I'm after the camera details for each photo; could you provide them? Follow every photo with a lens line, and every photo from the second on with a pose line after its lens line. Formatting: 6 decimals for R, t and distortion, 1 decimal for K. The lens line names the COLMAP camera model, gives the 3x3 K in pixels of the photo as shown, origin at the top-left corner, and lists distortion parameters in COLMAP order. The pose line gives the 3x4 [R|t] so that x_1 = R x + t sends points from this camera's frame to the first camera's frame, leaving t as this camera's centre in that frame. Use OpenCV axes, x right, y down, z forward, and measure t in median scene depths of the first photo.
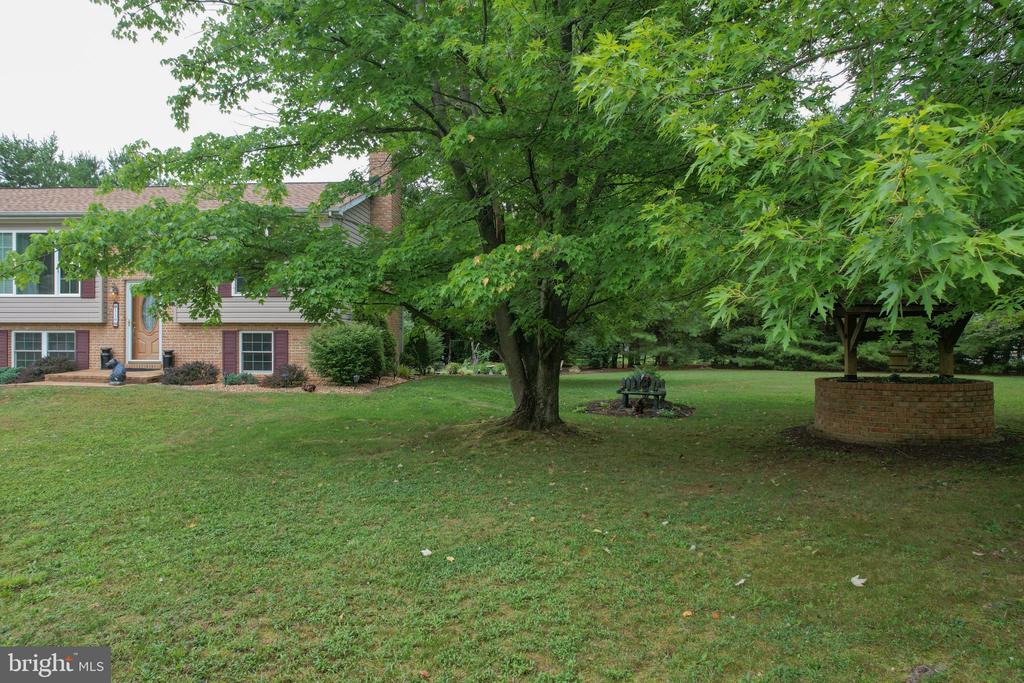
lens RADIAL K [[656.0, 0, 514.2], [0, 656.0, 337.9], [0, 0, 1]] dist [-0.072411, 0.070129]
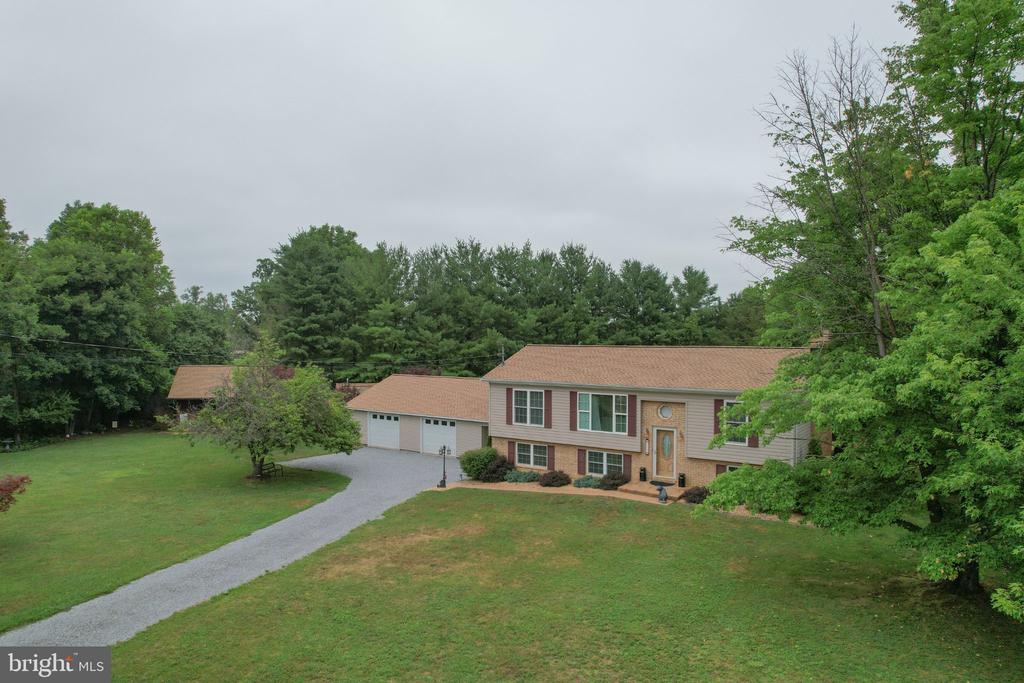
lens RADIAL K [[656.0, 0, 514.2], [0, 656.0, 337.9], [0, 0, 1]] dist [-0.072411, 0.070129]
pose [[0.854491, -0.001346, -0.519464, -0.051731], [0.000331, 0.999998, -0.002047, -0.306651], [0.519465, 0.001577, 0.854490, -0.576447]]
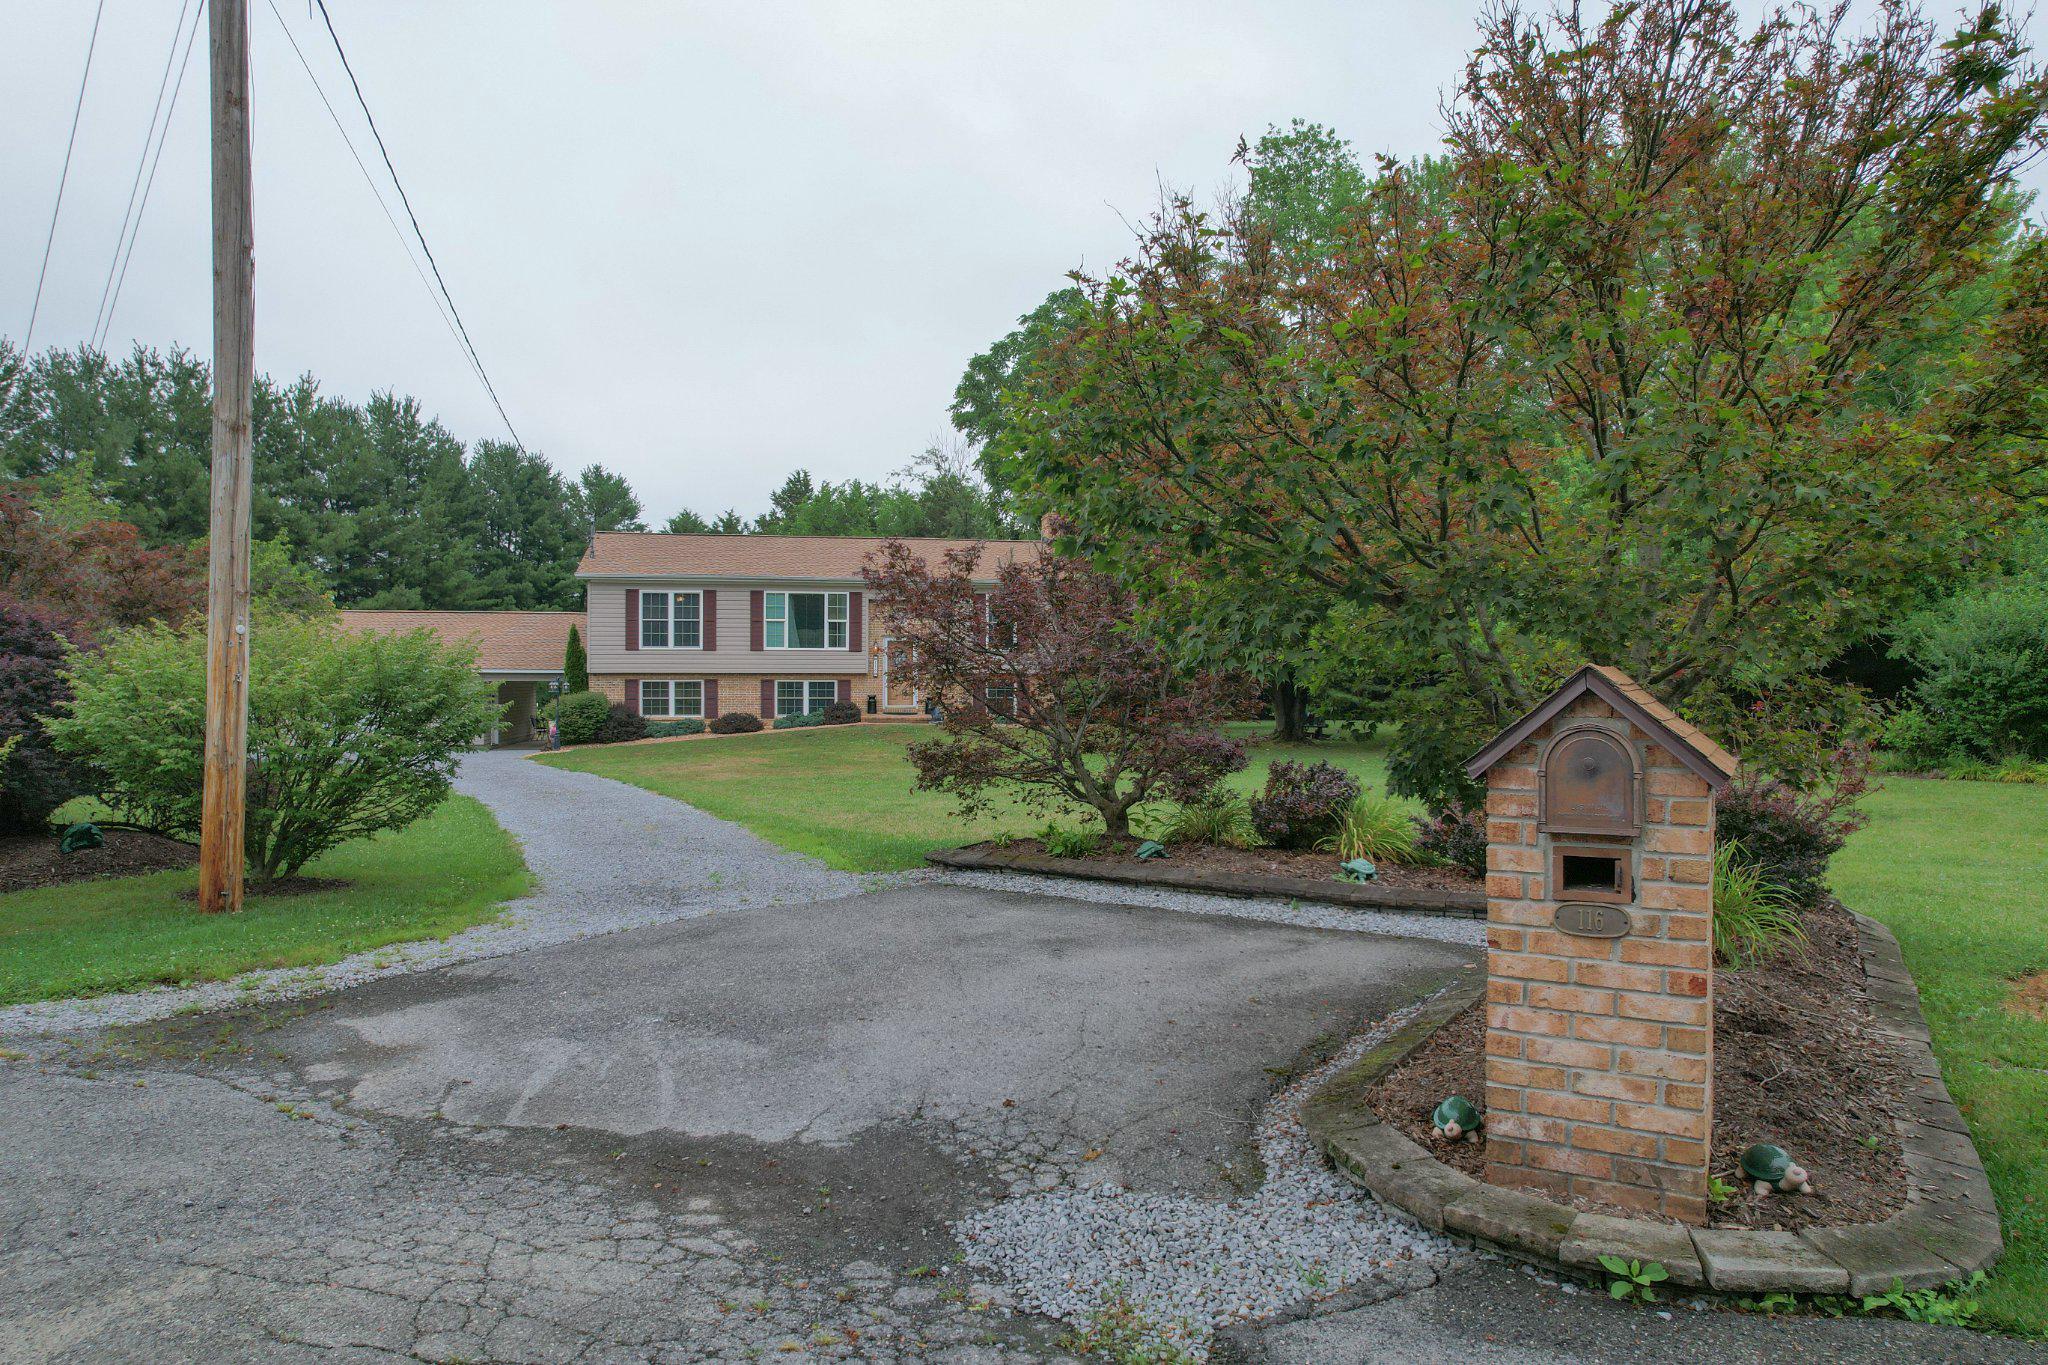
lens RADIAL K [[1312.0, 0, 1028.4], [0, 1312.0, 675.3], [0, 0, 1]] dist [-0.072411, 0.070129]
pose [[0.968583, -0.000679, 0.248688, -0.934108], [0.000770, 1.000000, -0.000270, -0.018632], [-0.248687, 0.000453, 0.968584, -1.316839]]
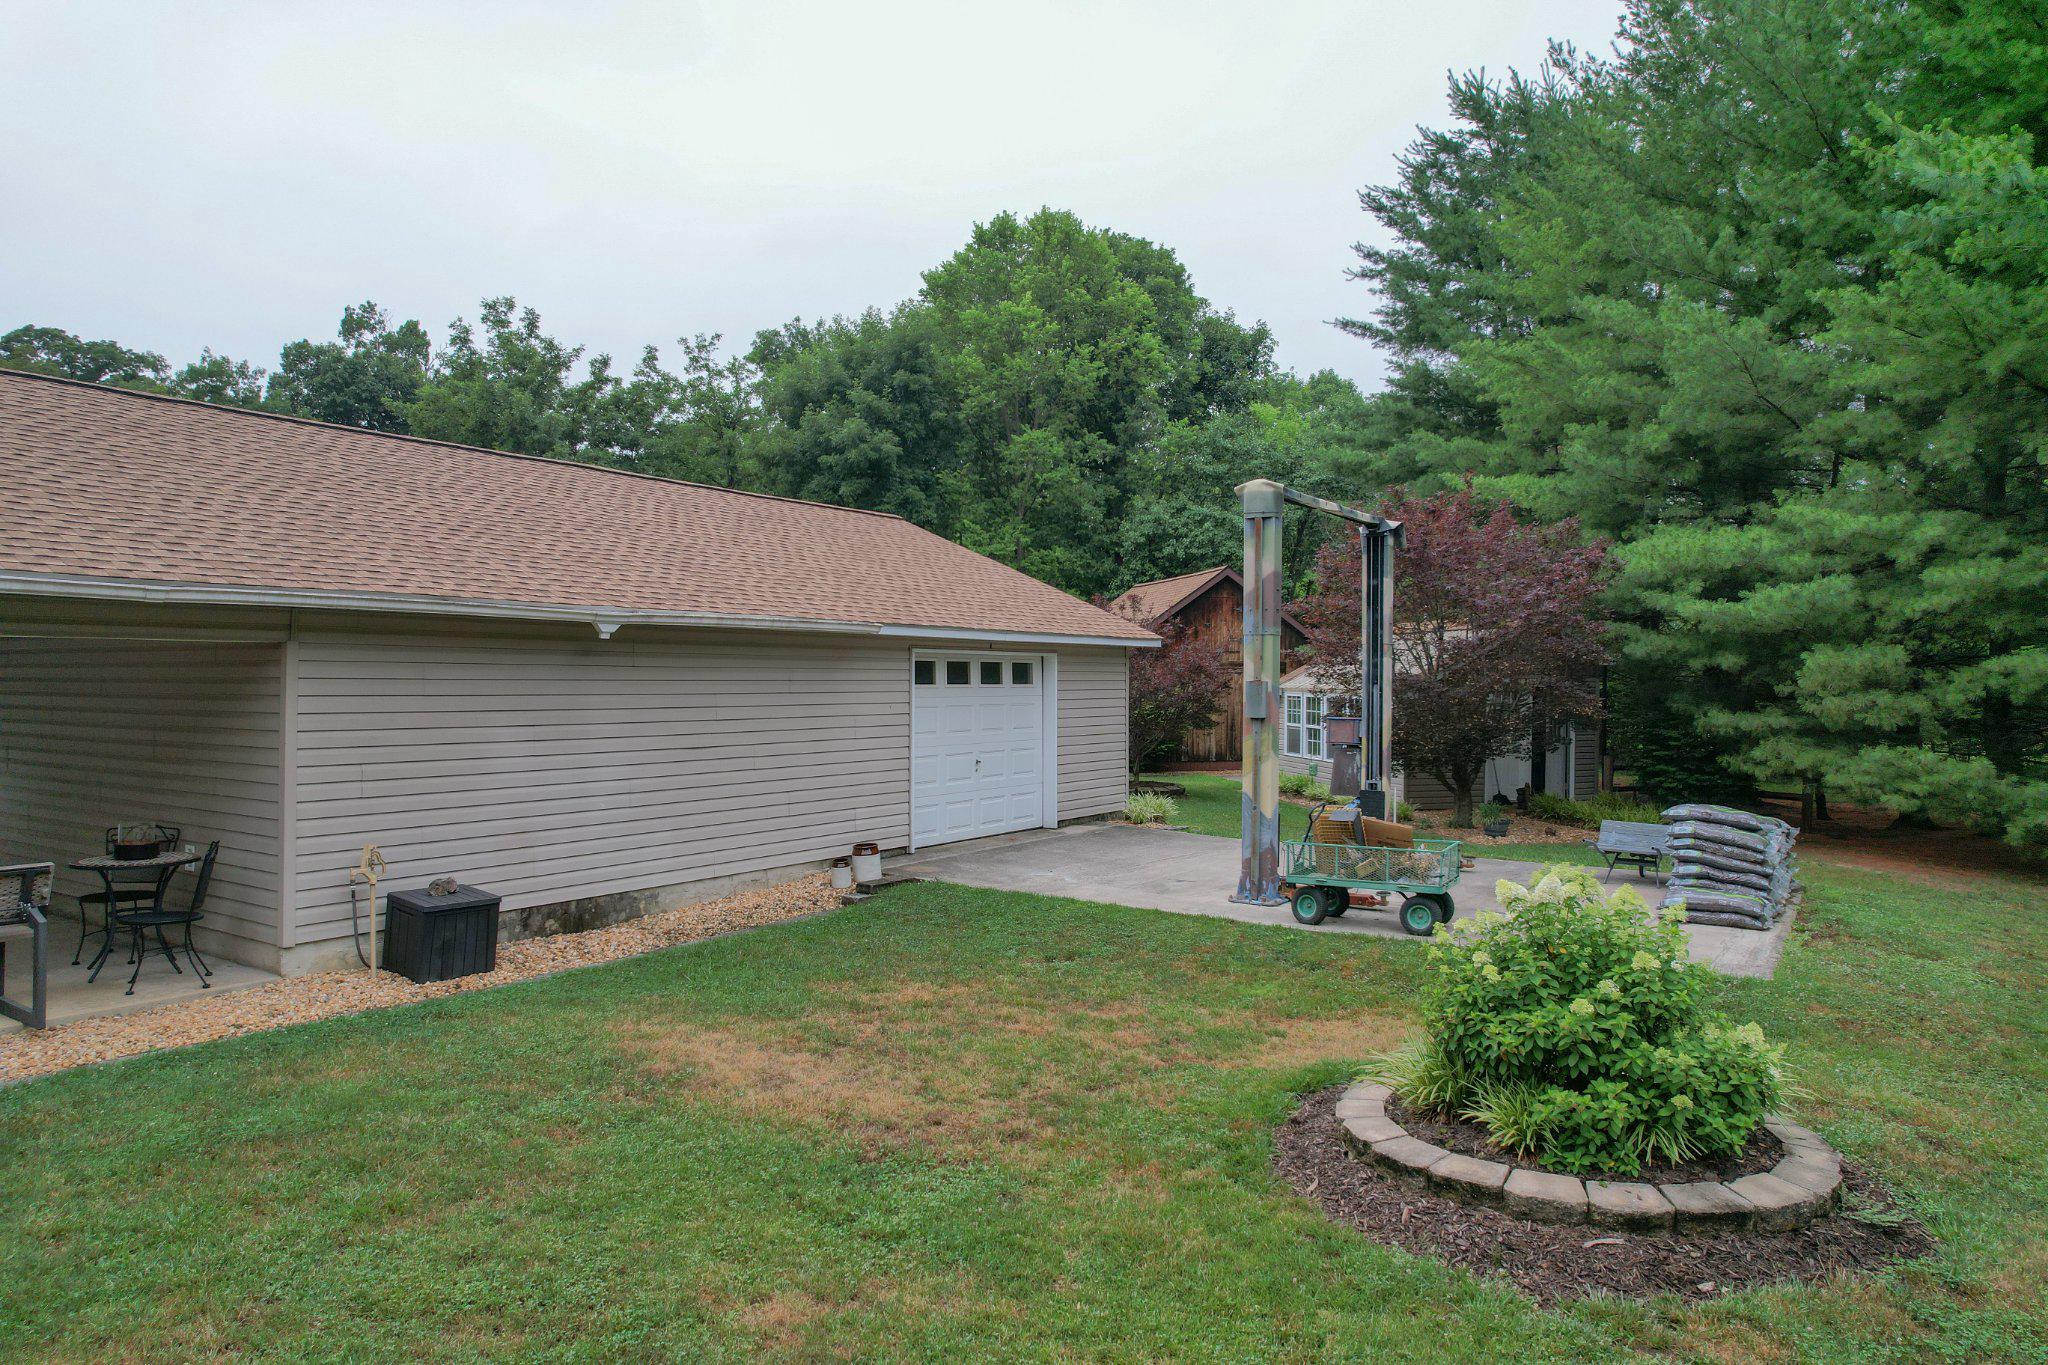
lens RADIAL K [[1312.0, 0, 1028.4], [0, 1312.0, 675.3], [0, 0, 1]] dist [-0.072411, 0.070129]
pose [[0.502782, 0.001945, 0.864411, -2.648859], [0.007978, 0.999944, -0.006890, 0.006746], [-0.864377, 0.010360, 0.502738, 0.797322]]
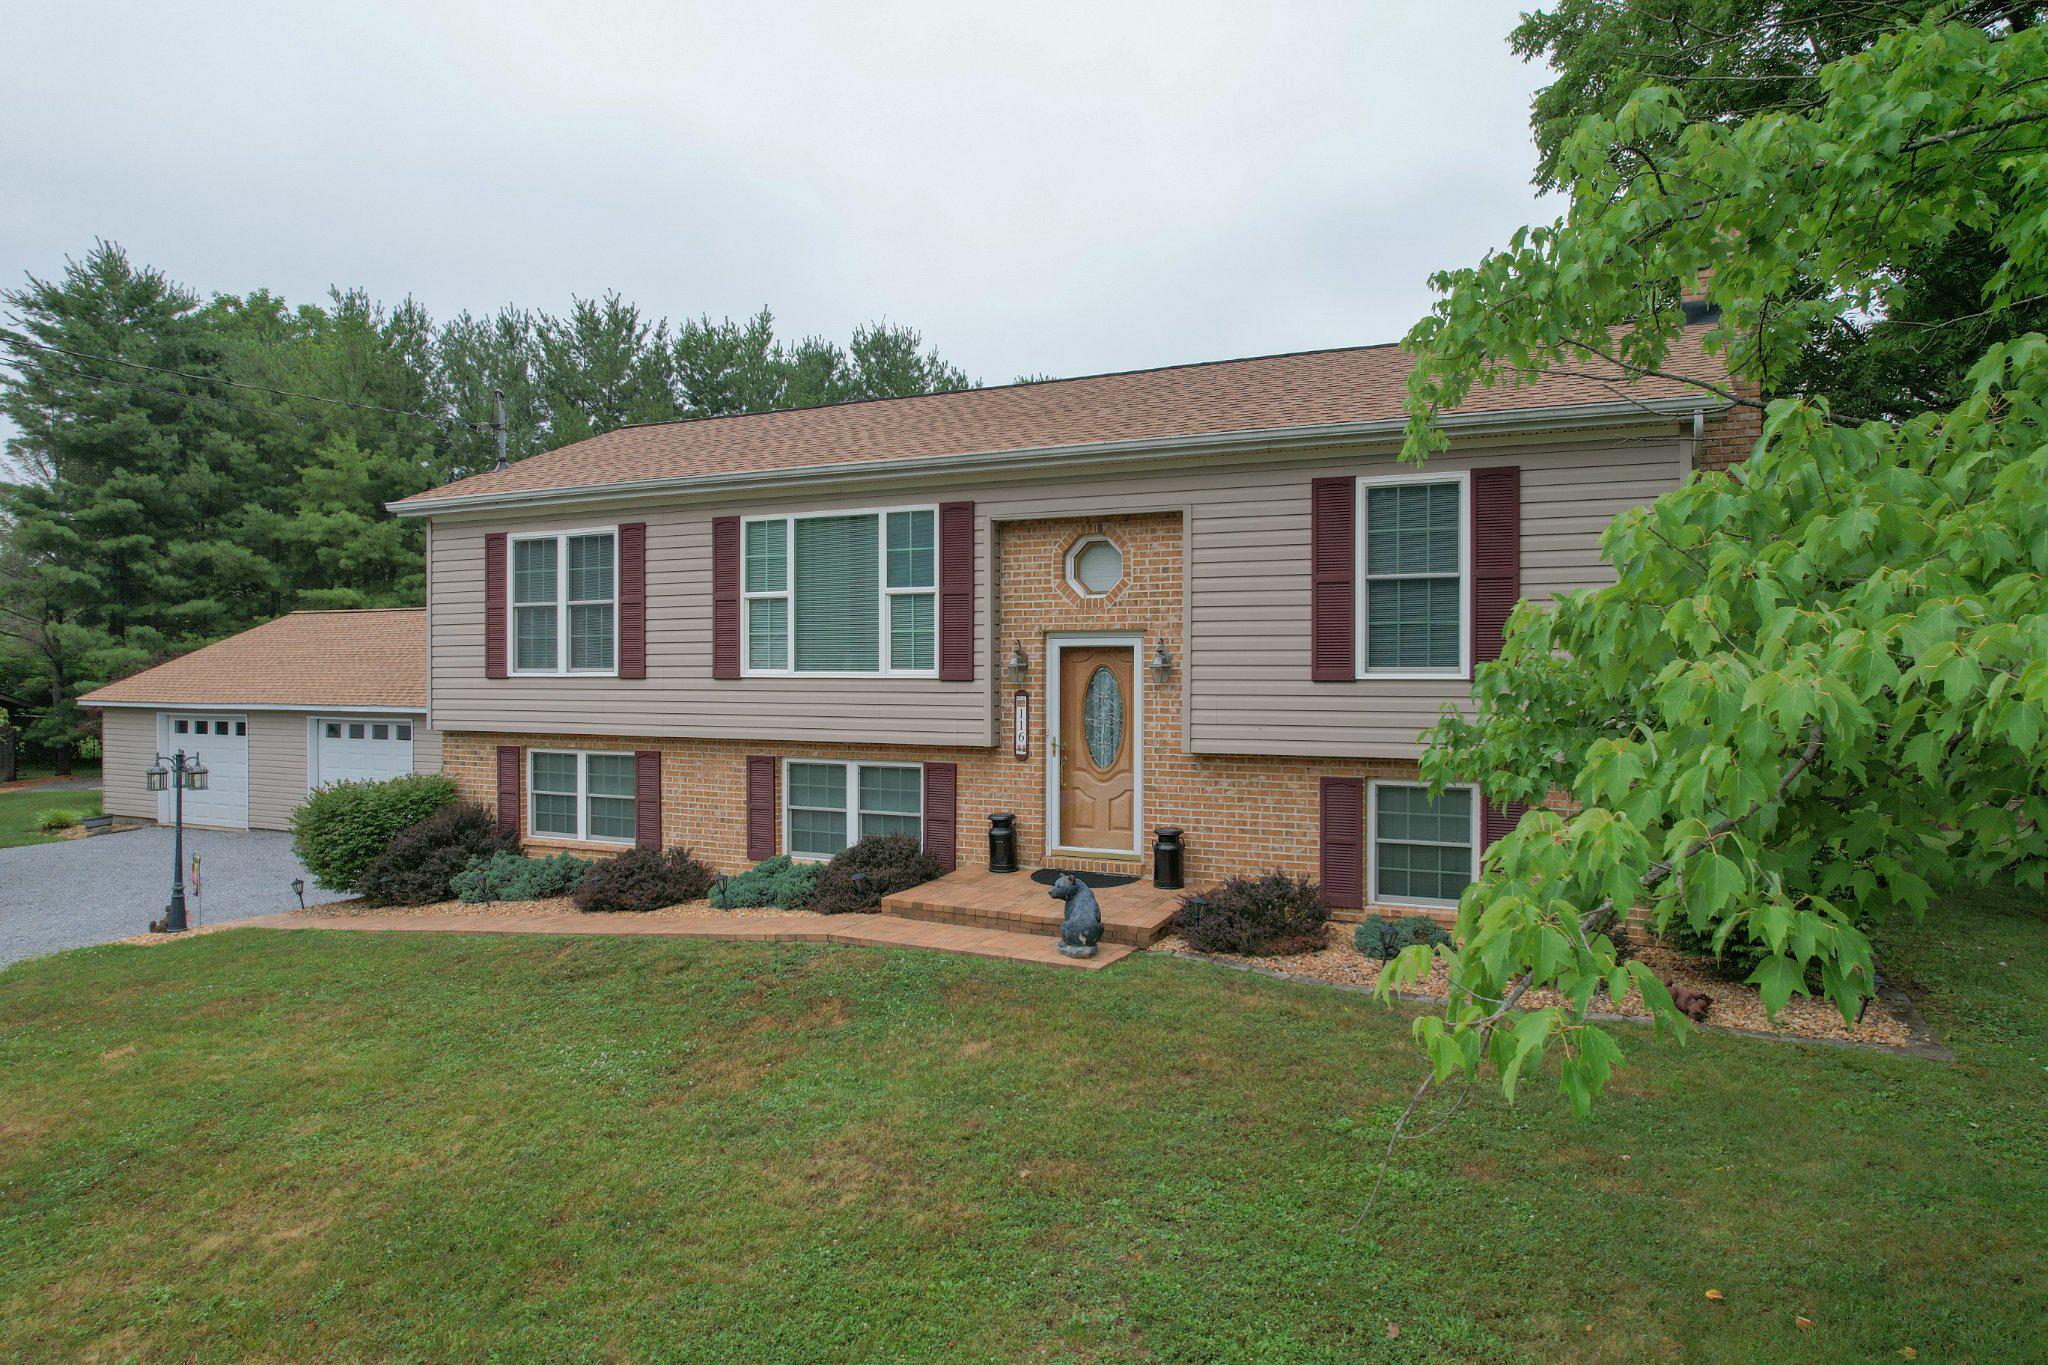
lens RADIAL K [[1312.0, 0, 1028.4], [0, 1312.0, 675.3], [0, 0, 1]] dist [-0.072411, 0.070129]
pose [[0.923645, -0.001322, -0.383246, -0.322430], [0.003200, 0.999986, 0.004262, -0.067848], [0.383235, -0.005163, 0.923637, 0.297274]]
